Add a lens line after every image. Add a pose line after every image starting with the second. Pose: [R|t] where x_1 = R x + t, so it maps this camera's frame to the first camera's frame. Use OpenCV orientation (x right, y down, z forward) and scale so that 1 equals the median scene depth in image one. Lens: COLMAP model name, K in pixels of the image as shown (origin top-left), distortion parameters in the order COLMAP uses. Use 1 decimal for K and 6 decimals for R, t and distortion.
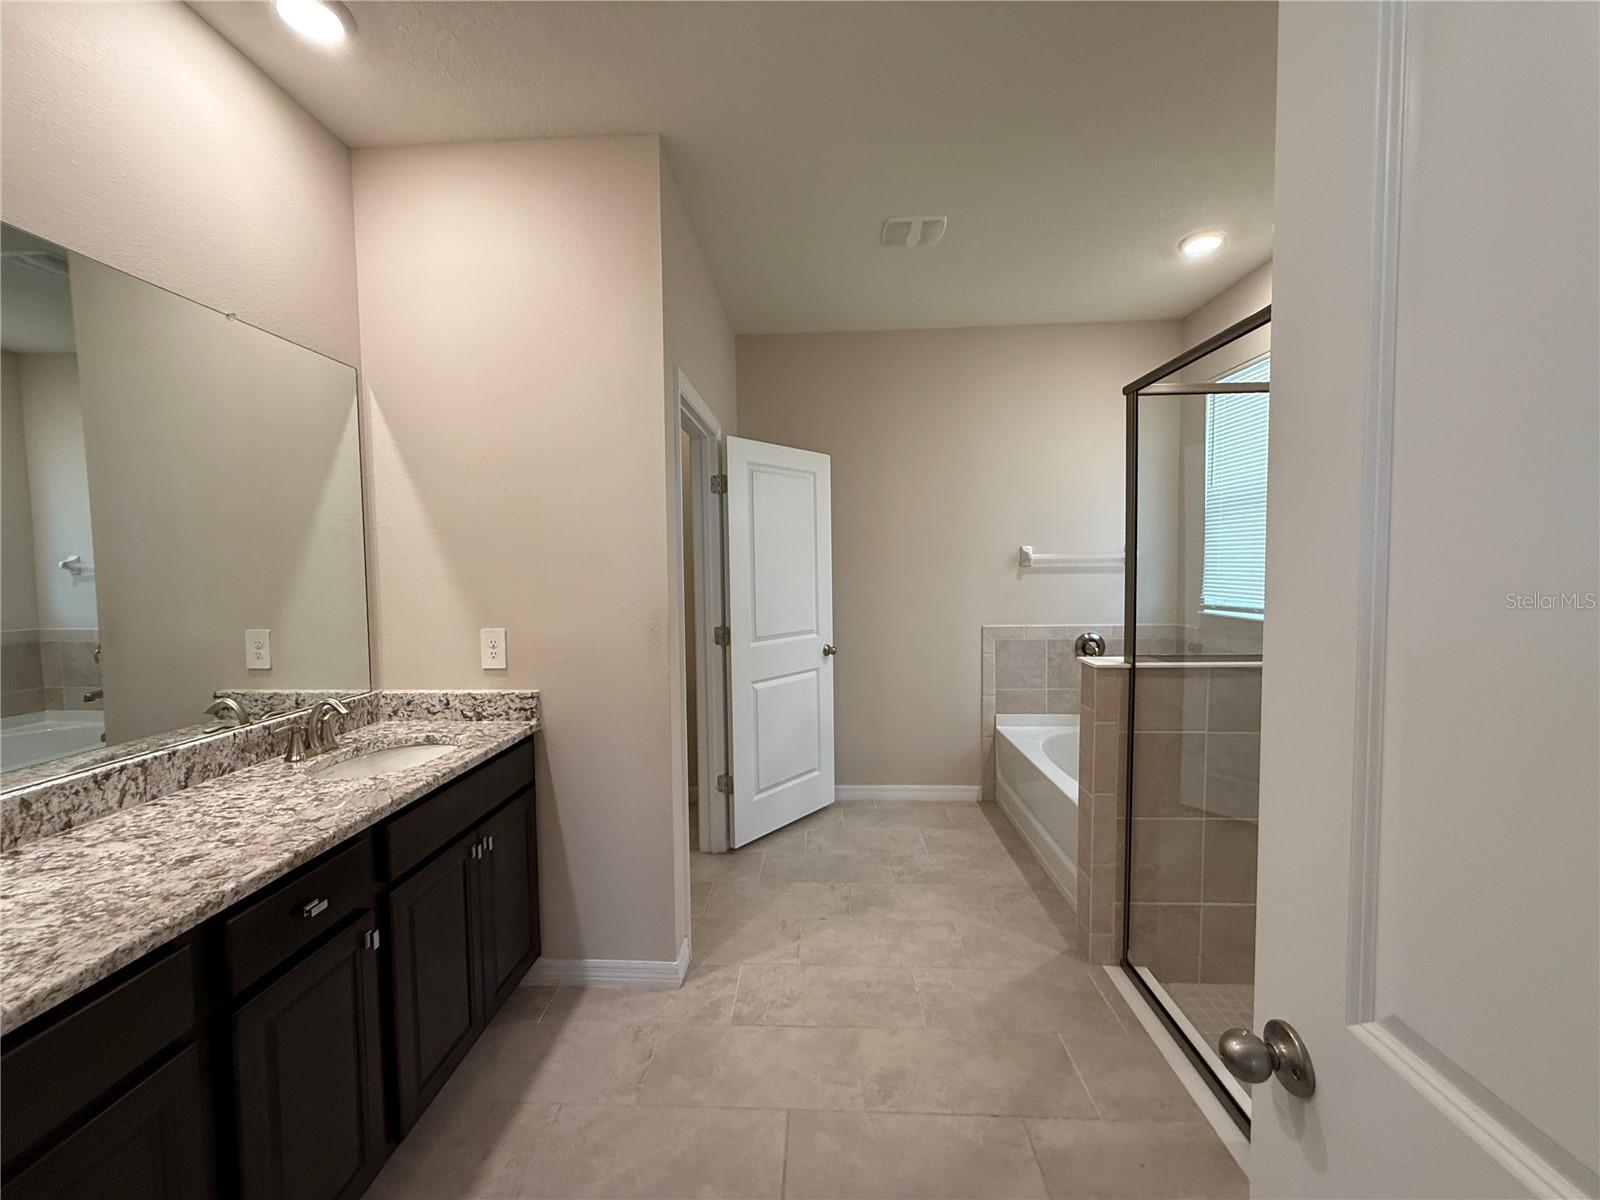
lens RADIAL K [[638.9, 0, 807.2], [0, 638.9, 602.6], [0, 0, 1]] dist [0.000244, 0.001692]
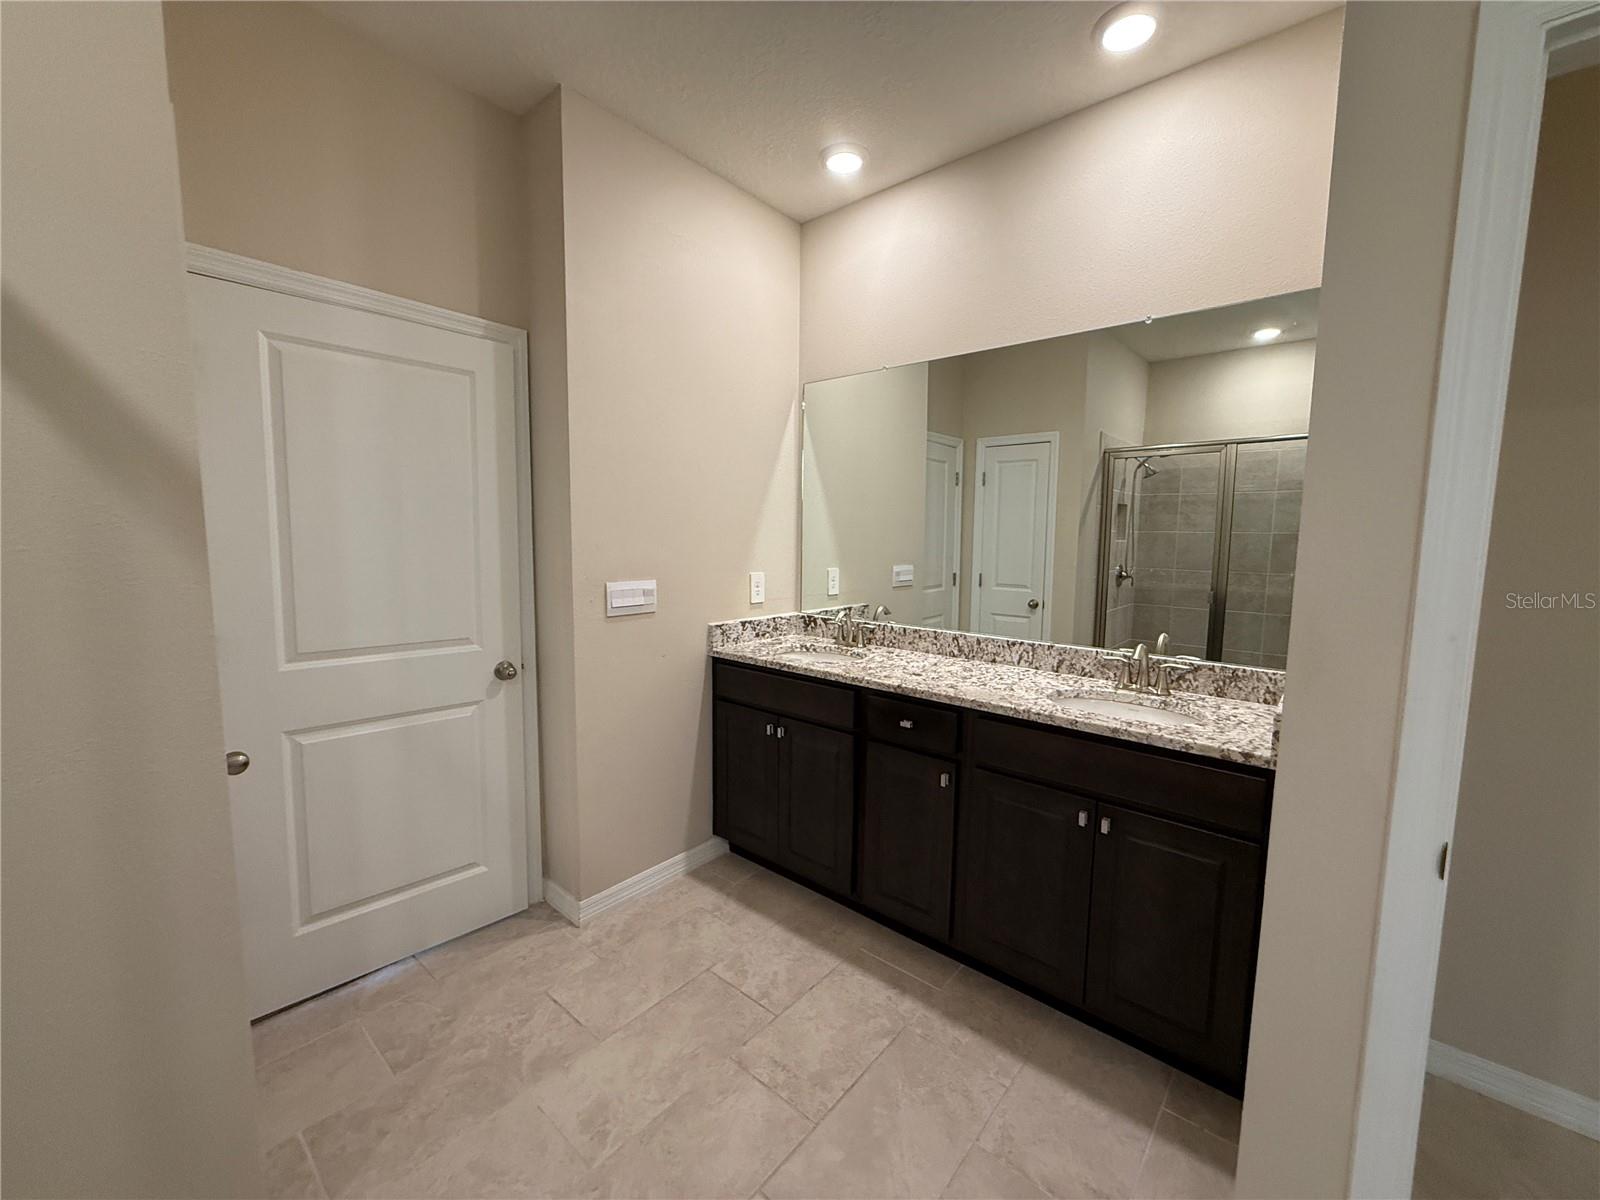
lens RADIAL K [[638.9, 0, 783.1], [0, 638.9, 591.7], [0, 0, 1]] dist [0.000244, 0.001692]
pose [[-0.634433, 0.075703, -0.769262, 0.264586], [-0.052822, 0.988620, 0.140854, -0.034748], [0.771171, 0.129996, -0.623215, 0.643209]]
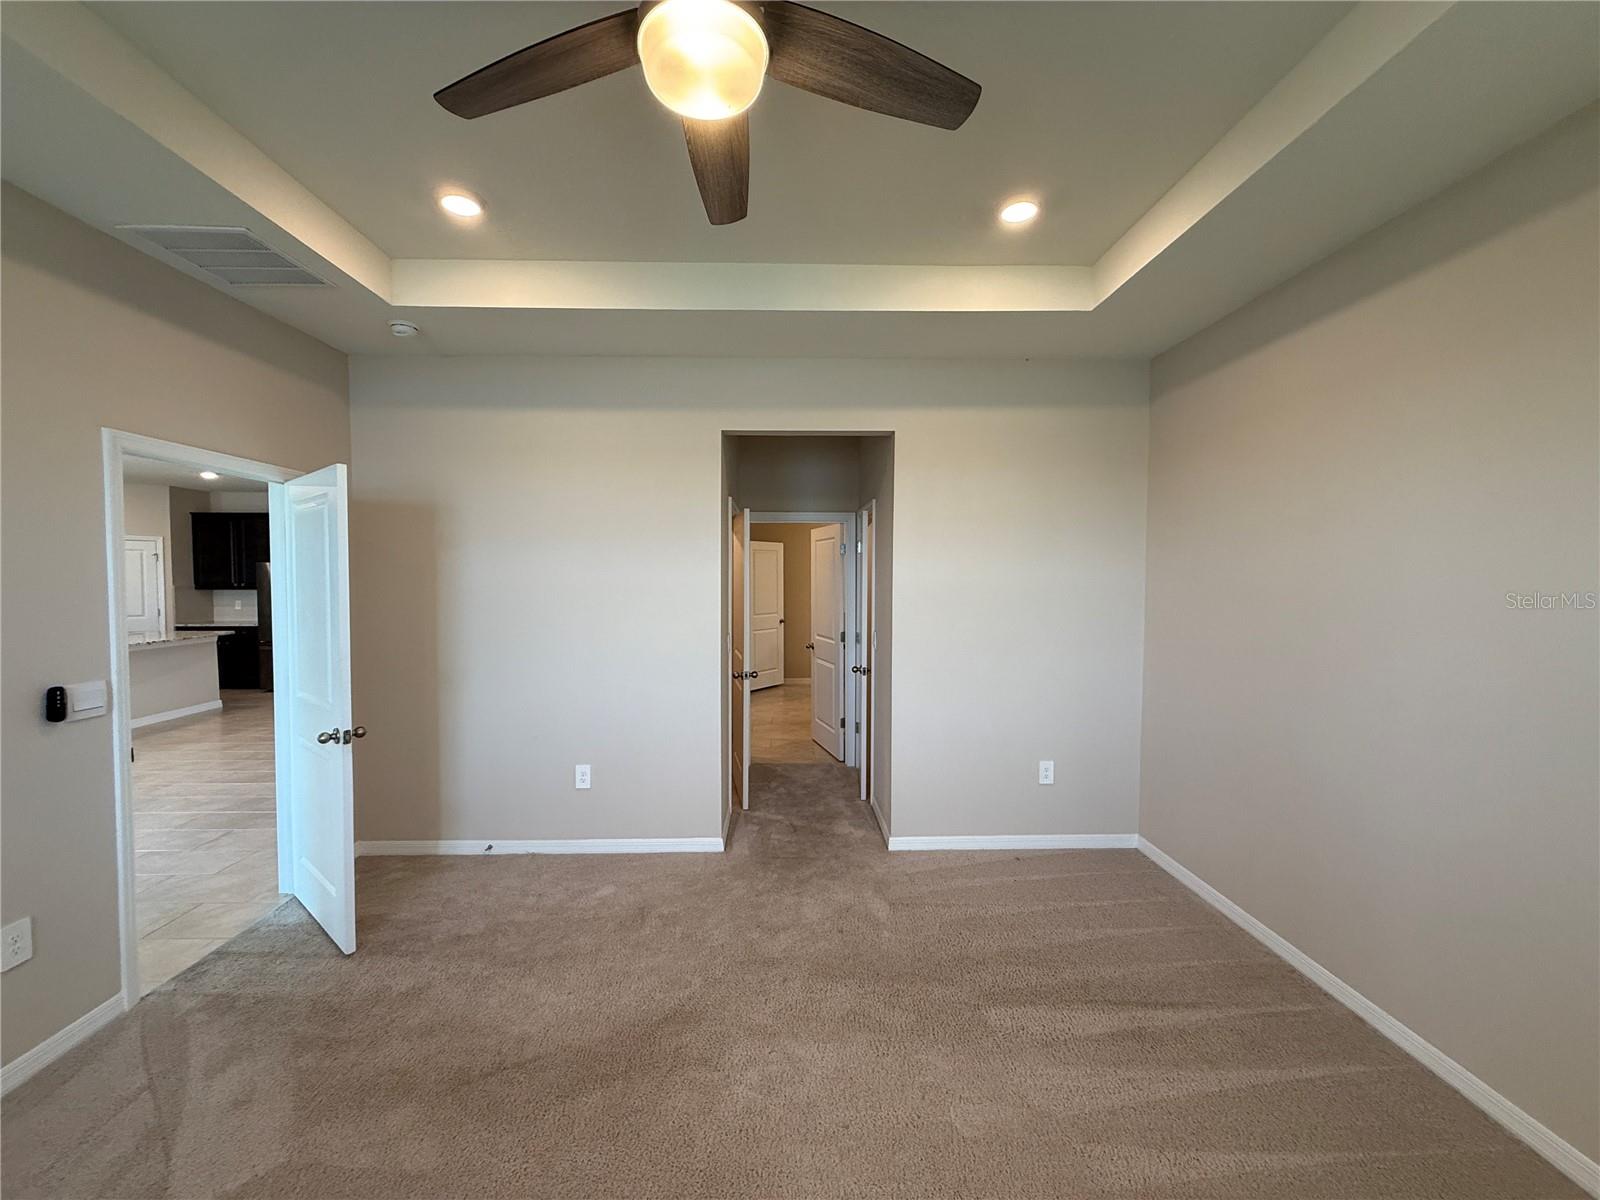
lens RADIAL K [[638.9, 0, 794.8], [0, 638.9, 596.3], [0, 0, 1]] dist [0.000244, 0.001692]
pose [[0.998089, 0.012781, 0.060452, -0.078700], [-0.011438, 0.999681, -0.022509, 0.038197], [-0.060720, 0.021774, 0.997917, -1.747806]]
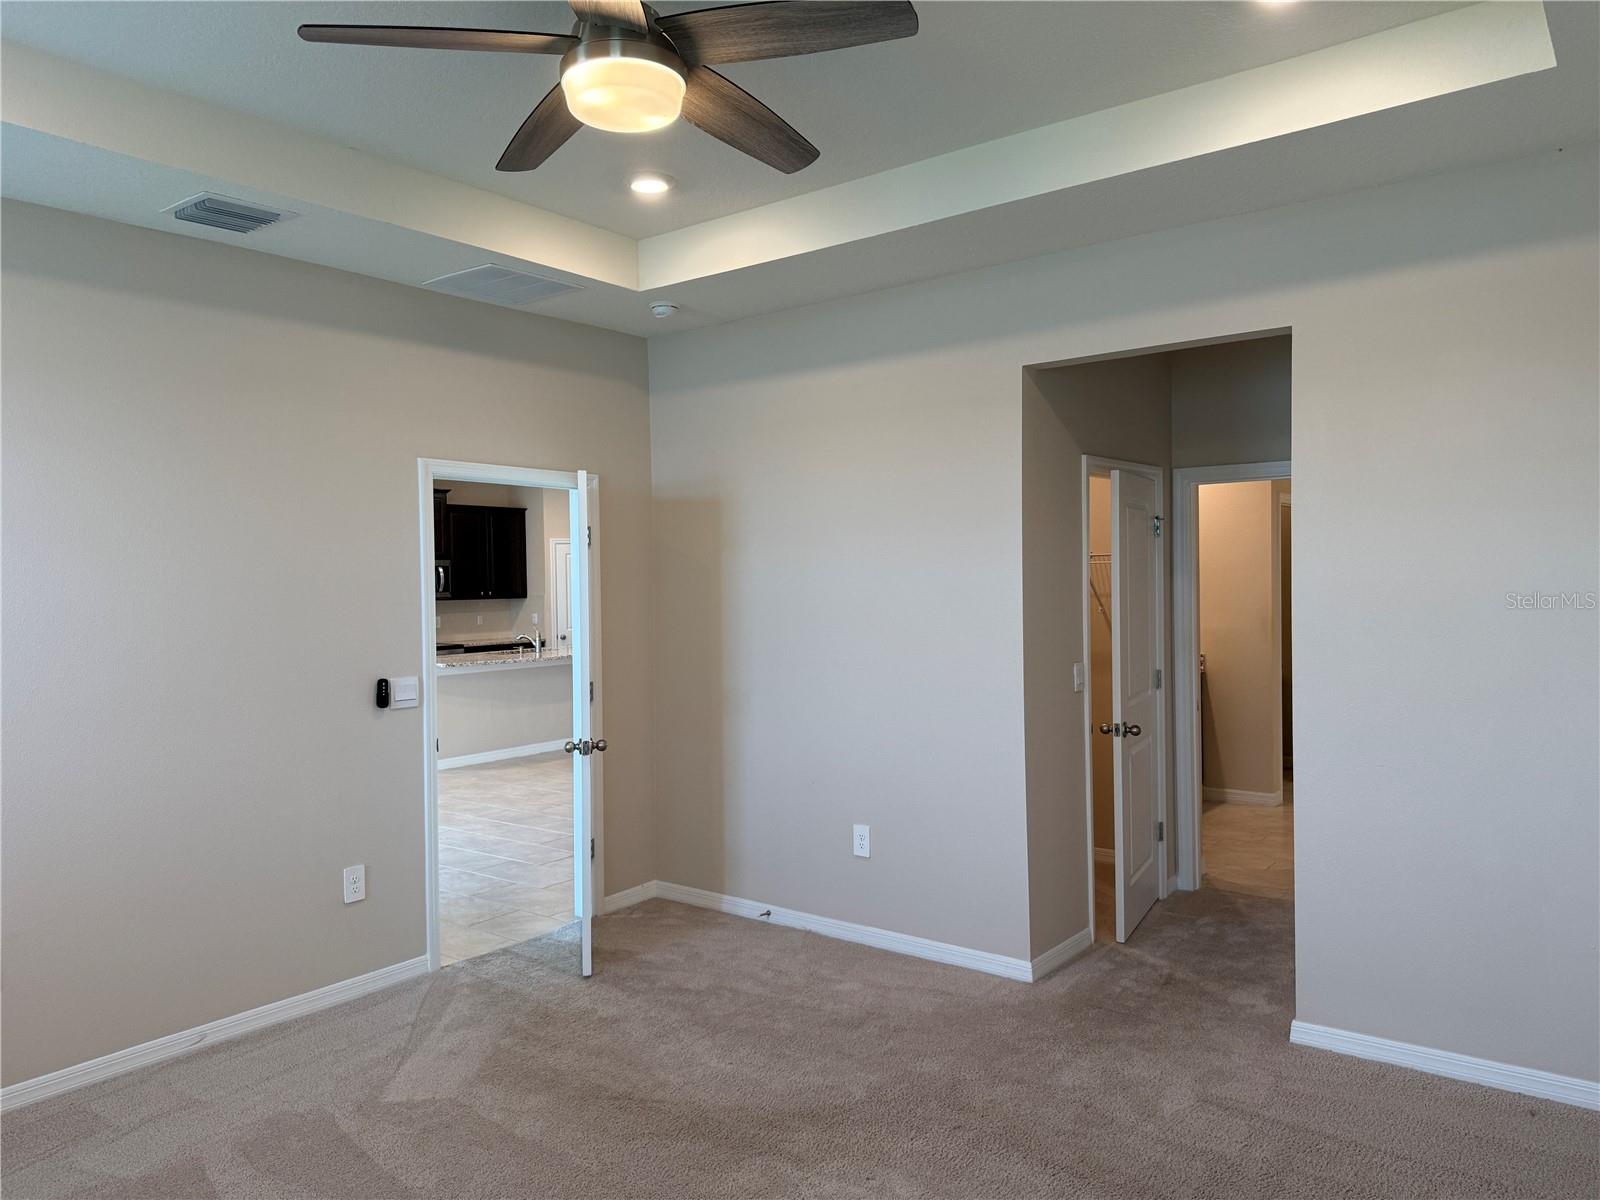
lens RADIAL K [[1126.5, 0, 814.4], [0, 1126.5, 587.9], [0, 0, 1]] dist [0.067239, -0.082343]
pose [[0.816834, 0.006352, -0.576838, 0.460981], [-0.027030, 0.999263, -0.027273, 0.037079], [0.576240, 0.037869, 0.816403, -1.889643]]
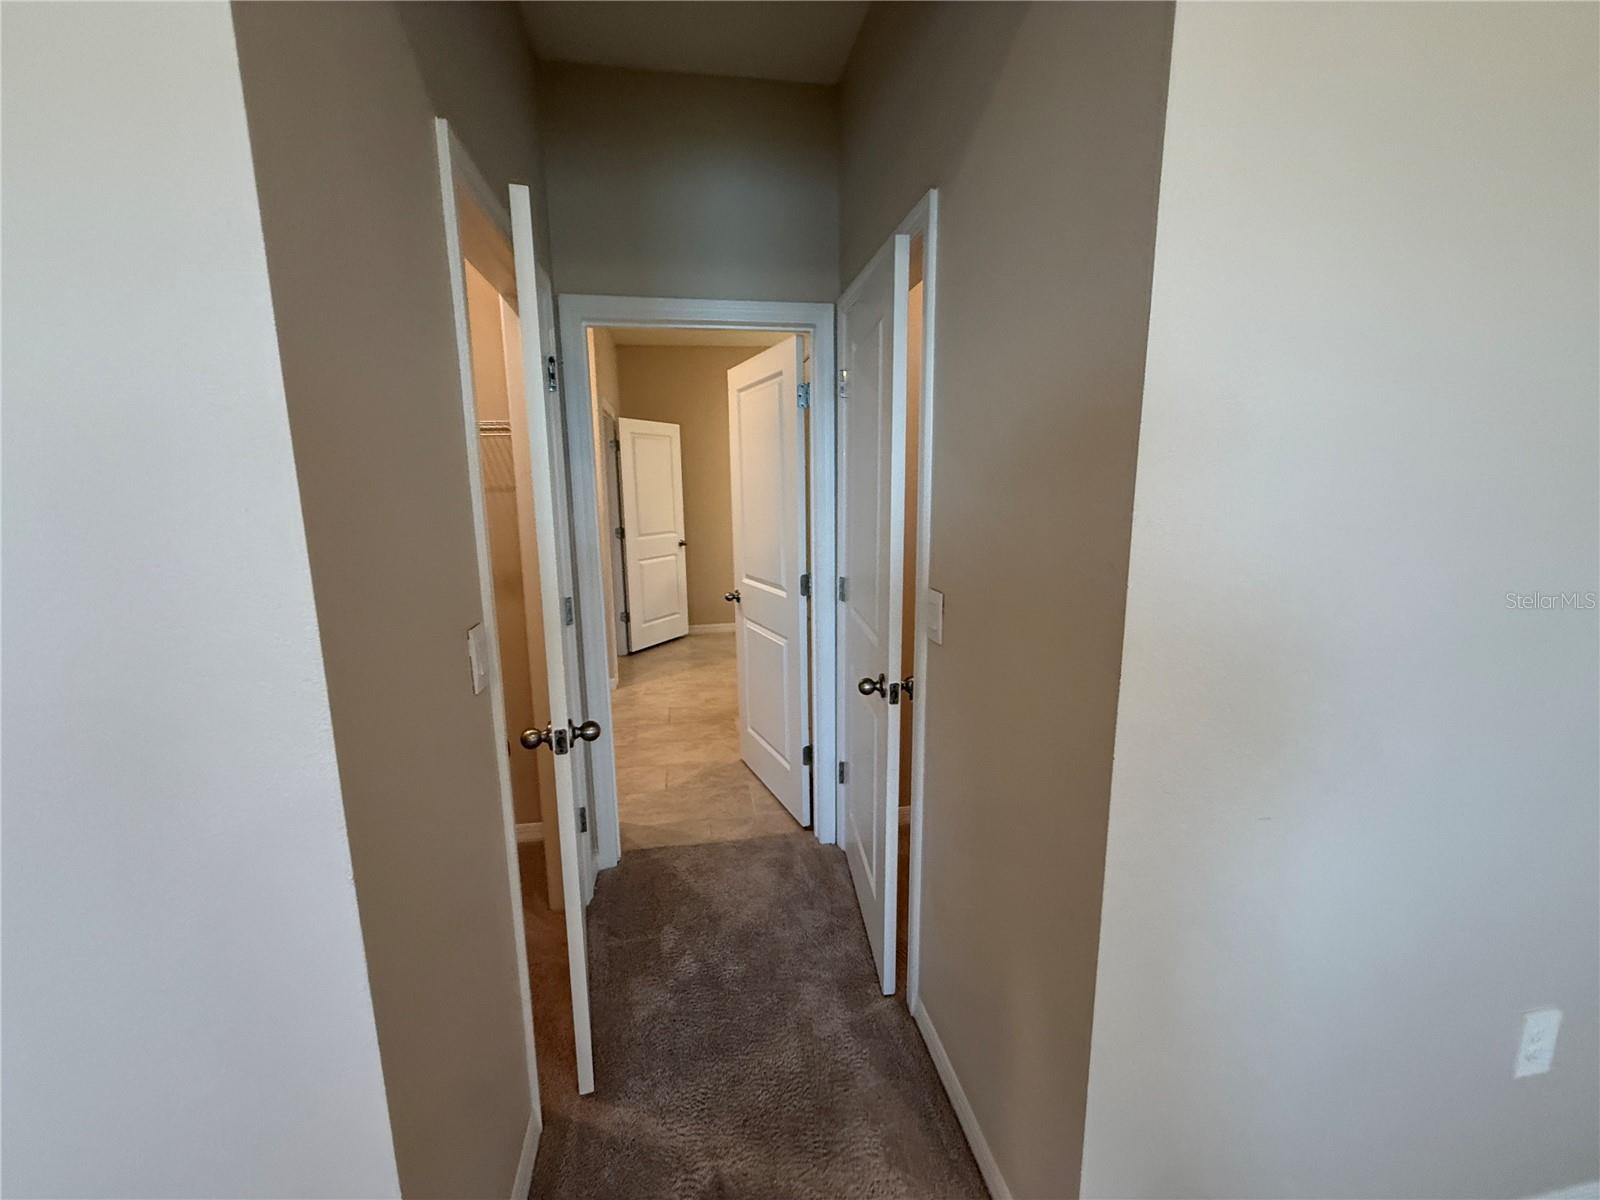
lens RADIAL K [[638.9, 0, 799.9], [0, 638.9, 594.8], [0, 0, 1]] dist [0.000244, 0.001692]
pose [[0.977188, -0.034002, 0.209634, -0.024245], [0.010436, 0.993596, 0.112510, 0.026339], [-0.212117, -0.107756, 0.971285, -0.829852]]
